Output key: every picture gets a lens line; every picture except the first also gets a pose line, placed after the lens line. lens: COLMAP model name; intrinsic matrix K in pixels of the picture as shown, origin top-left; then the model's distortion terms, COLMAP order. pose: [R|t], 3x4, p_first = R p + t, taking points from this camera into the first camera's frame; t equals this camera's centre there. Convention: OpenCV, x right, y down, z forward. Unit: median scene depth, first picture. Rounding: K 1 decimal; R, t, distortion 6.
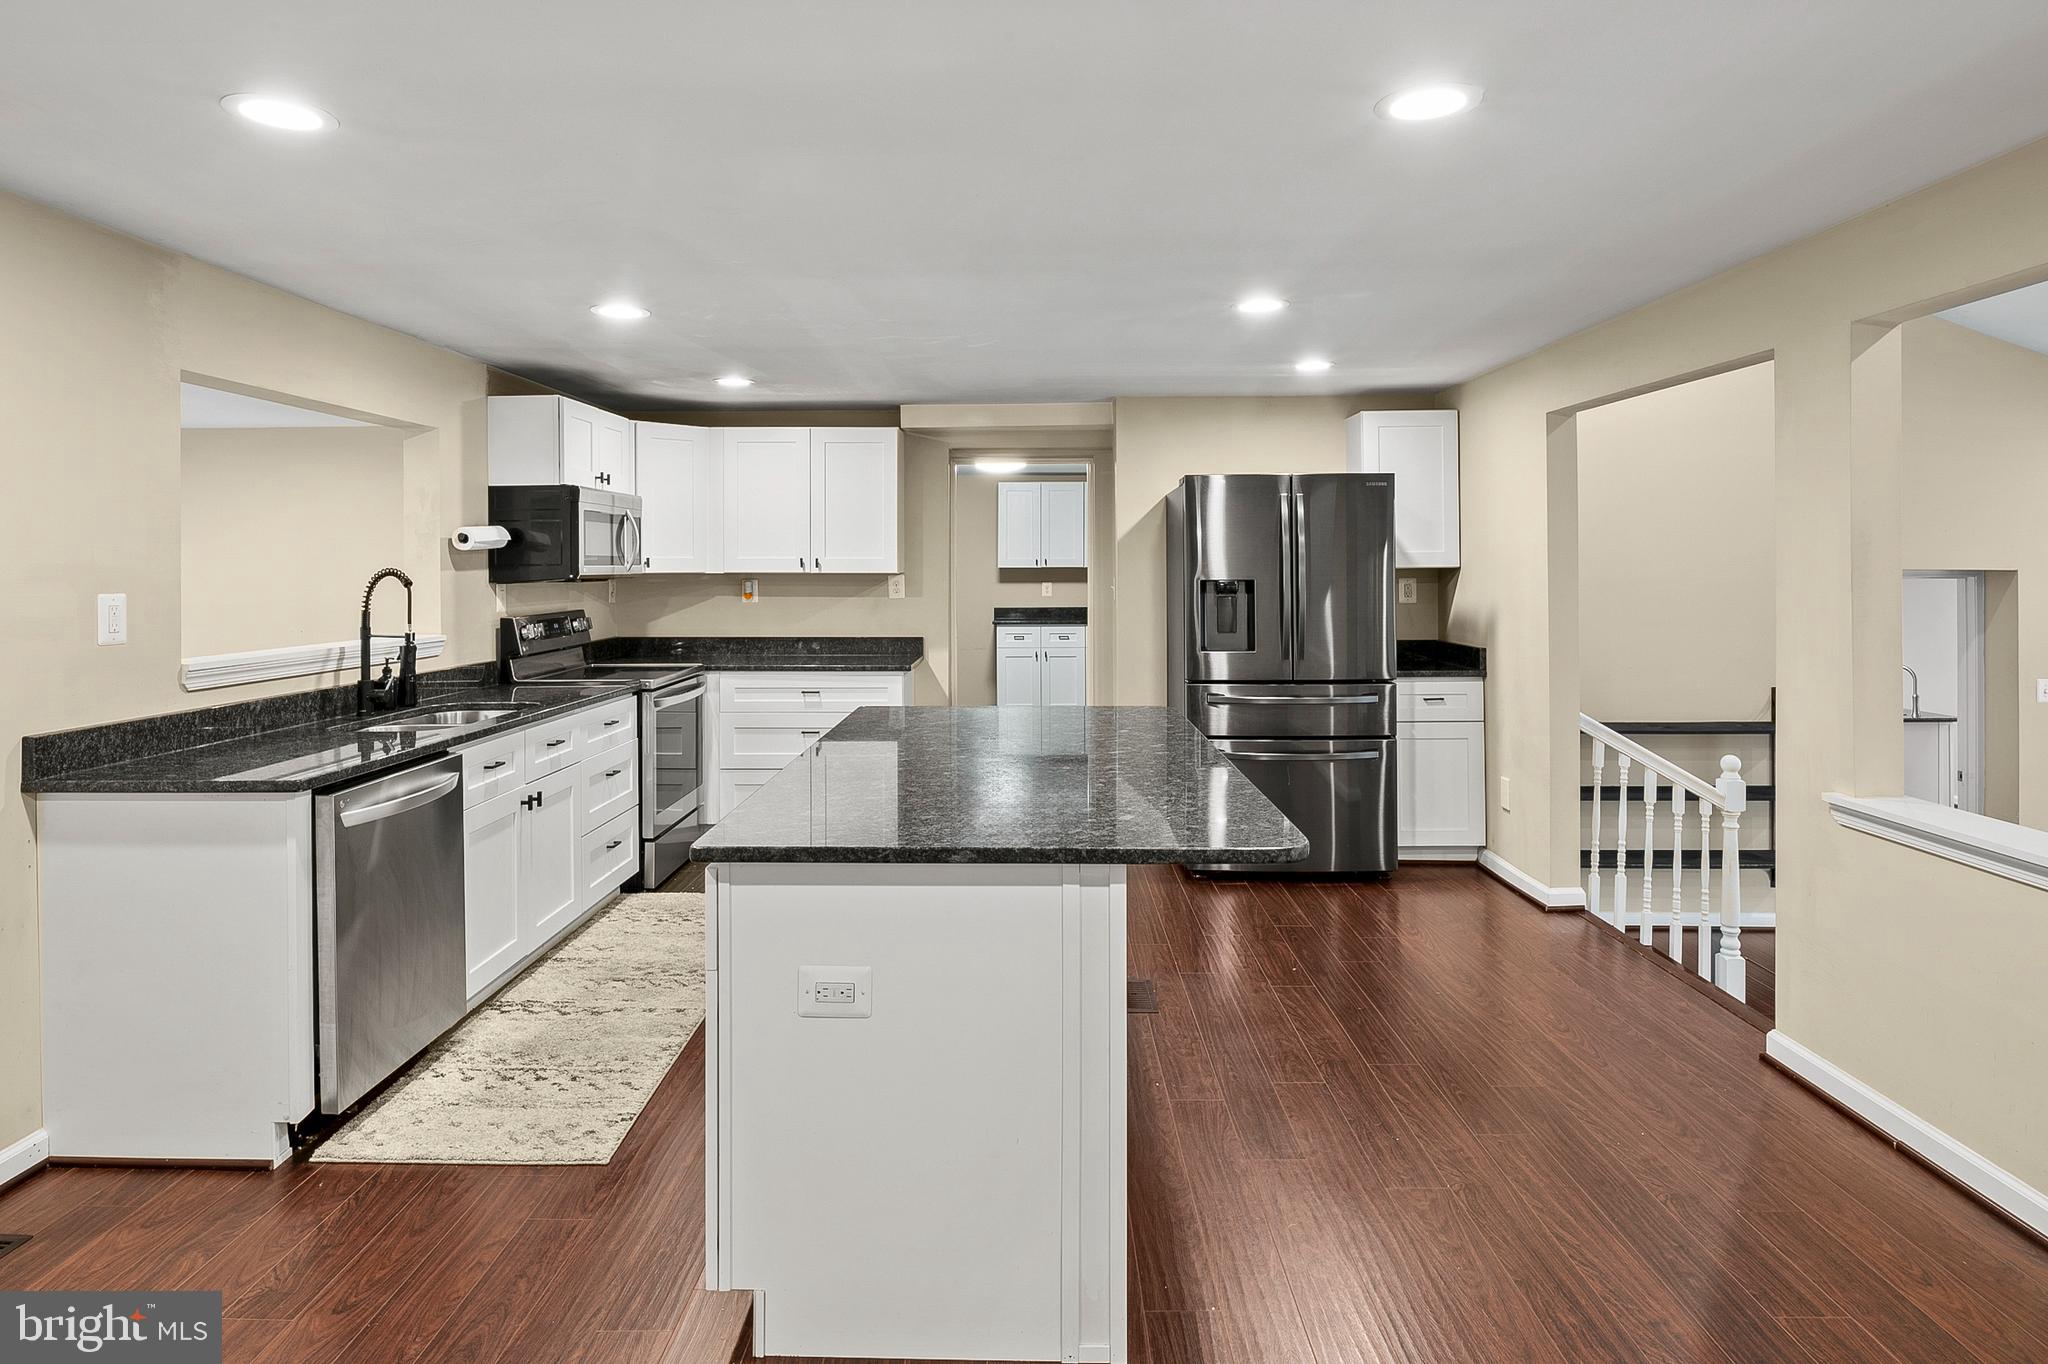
lens RADIAL K [[1154.1, 0, 1017.4], [0, 1154.1, 723.5], [0, 0, 1]] dist [-0.005968, -0.002091]
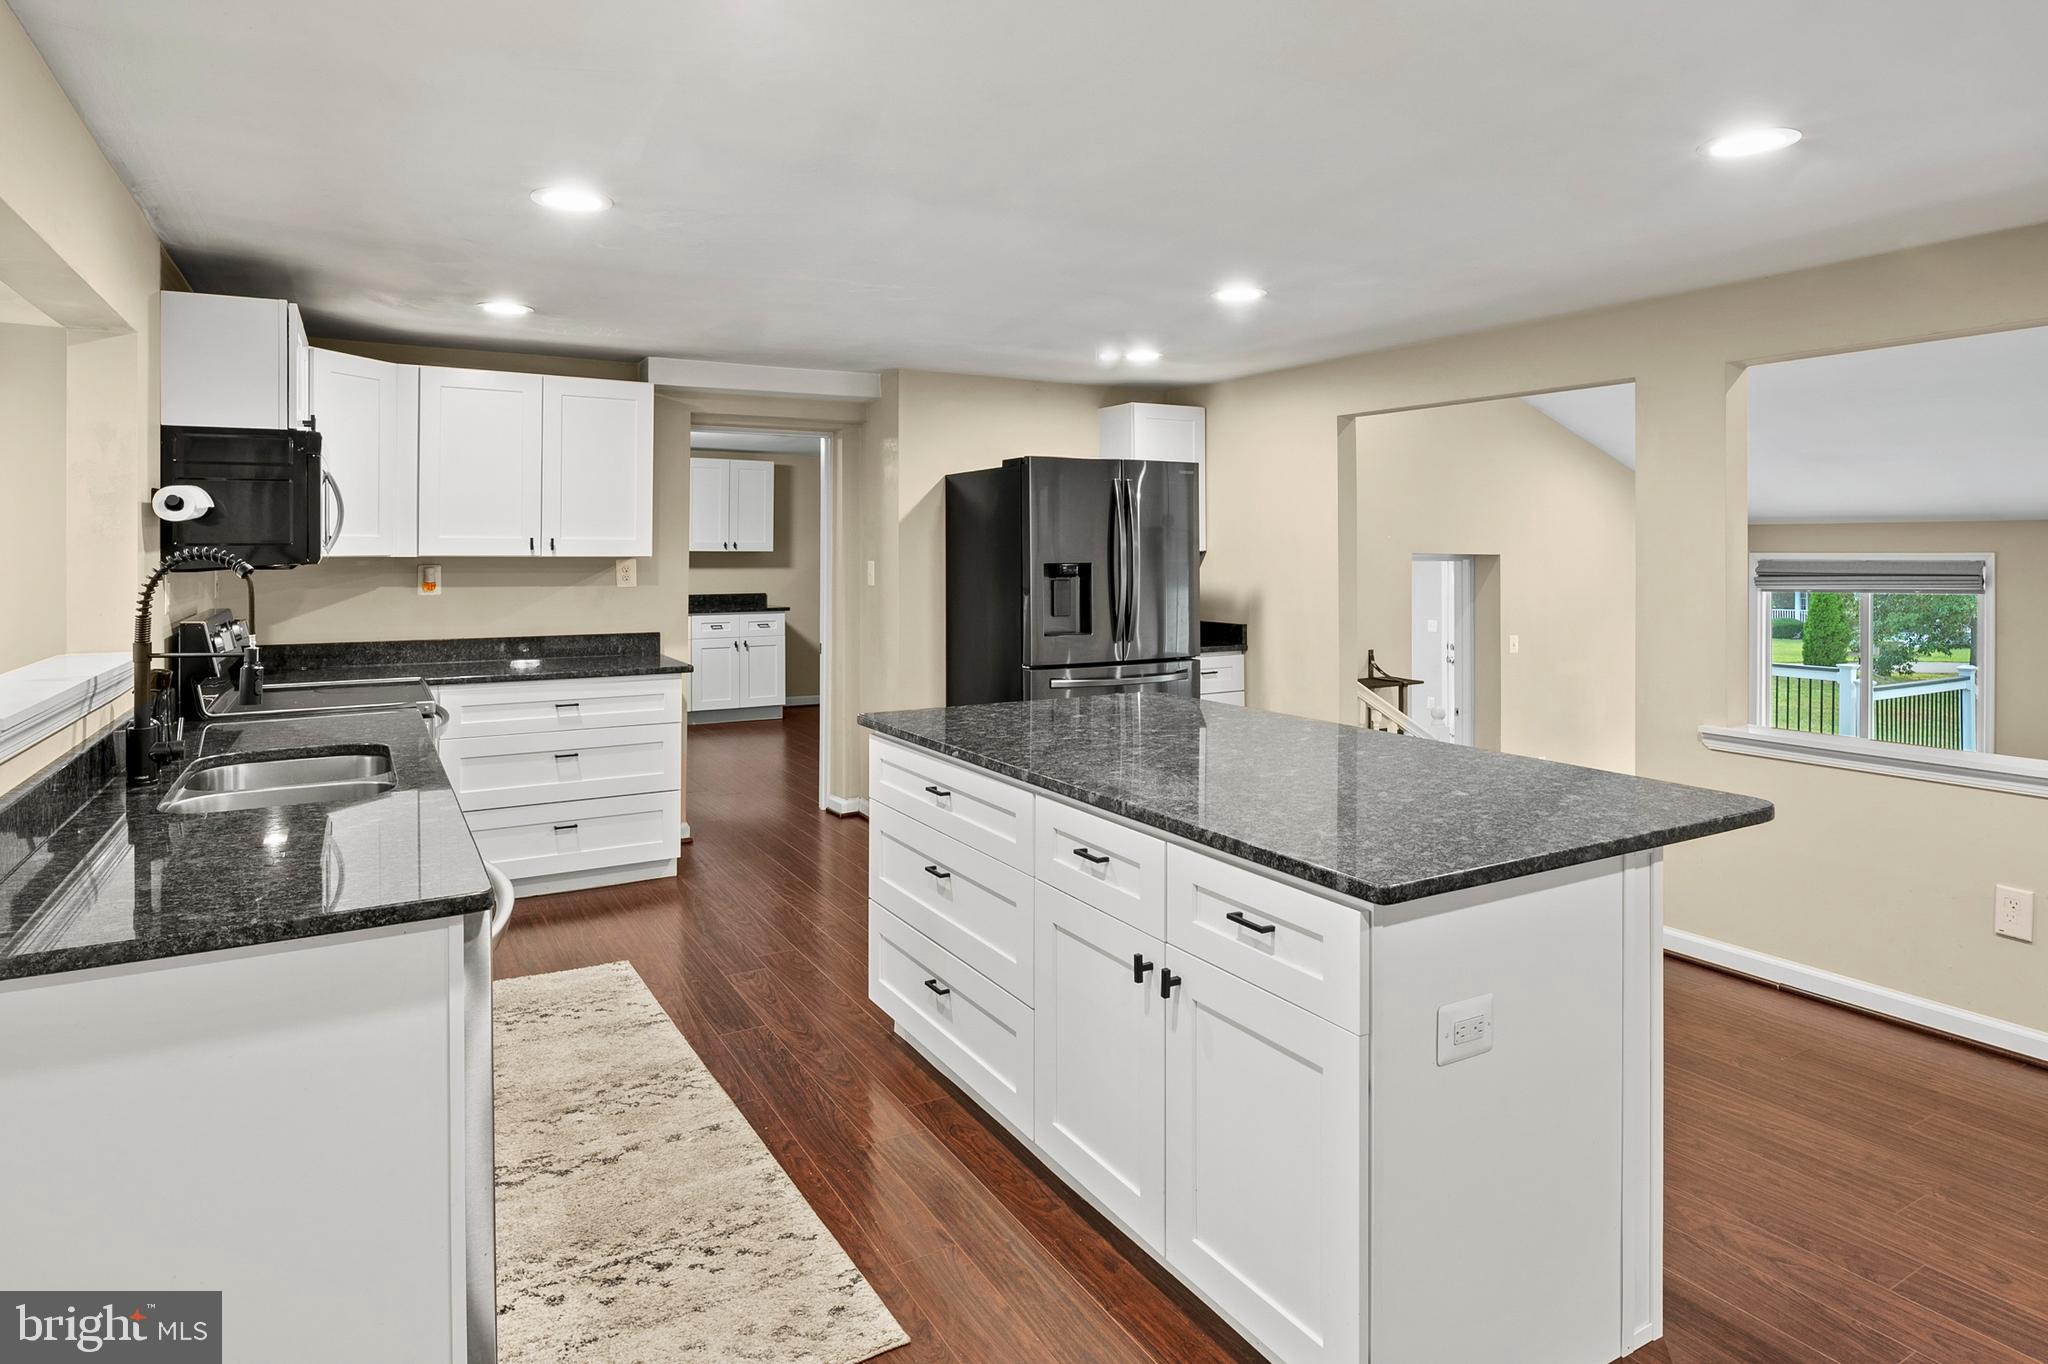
lens RADIAL K [[1154.1, 0, 1036.2], [0, 1154.1, 690.8], [0, 0, 1]] dist [-0.005968, -0.002091]
pose [[0.854086, -0.060043, 0.516655, -0.339392], [0.068174, 0.997668, 0.003245, -0.019076], [-0.515645, 0.032451, 0.856188, 0.159053]]
